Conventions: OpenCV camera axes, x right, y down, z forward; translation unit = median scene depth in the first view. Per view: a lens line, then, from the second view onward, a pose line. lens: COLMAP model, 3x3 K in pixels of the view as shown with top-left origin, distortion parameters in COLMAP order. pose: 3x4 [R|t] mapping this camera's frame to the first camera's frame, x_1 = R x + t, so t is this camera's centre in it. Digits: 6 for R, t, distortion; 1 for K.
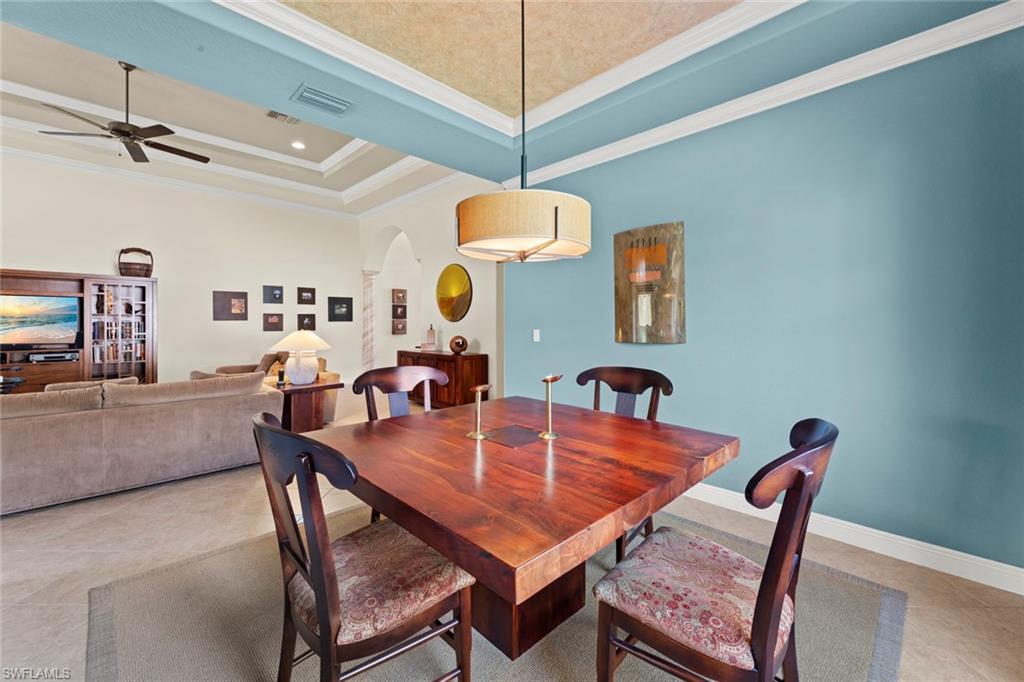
lens RADIAL K [[409.7, 0, 514.5], [0, 409.7, 324.5], [0, 0, 1]] dist [0.003435, -0.000331]
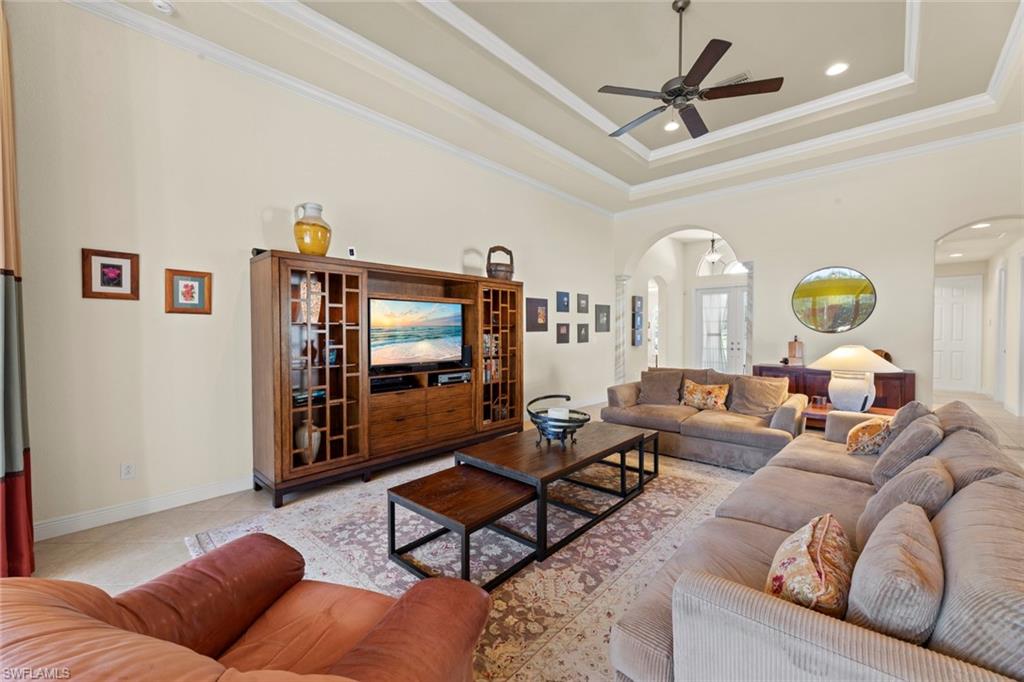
lens RADIAL K [[409.7, 0, 526.3], [0, 409.7, 341.1], [0, 0, 1]] dist [0.003435, -0.000331]
pose [[0.999030, -0.003799, 0.043877, -0.705432], [0.002871, 0.999771, 0.021194, -0.007826], [-0.043948, -0.021047, 0.998812, 0.122636]]
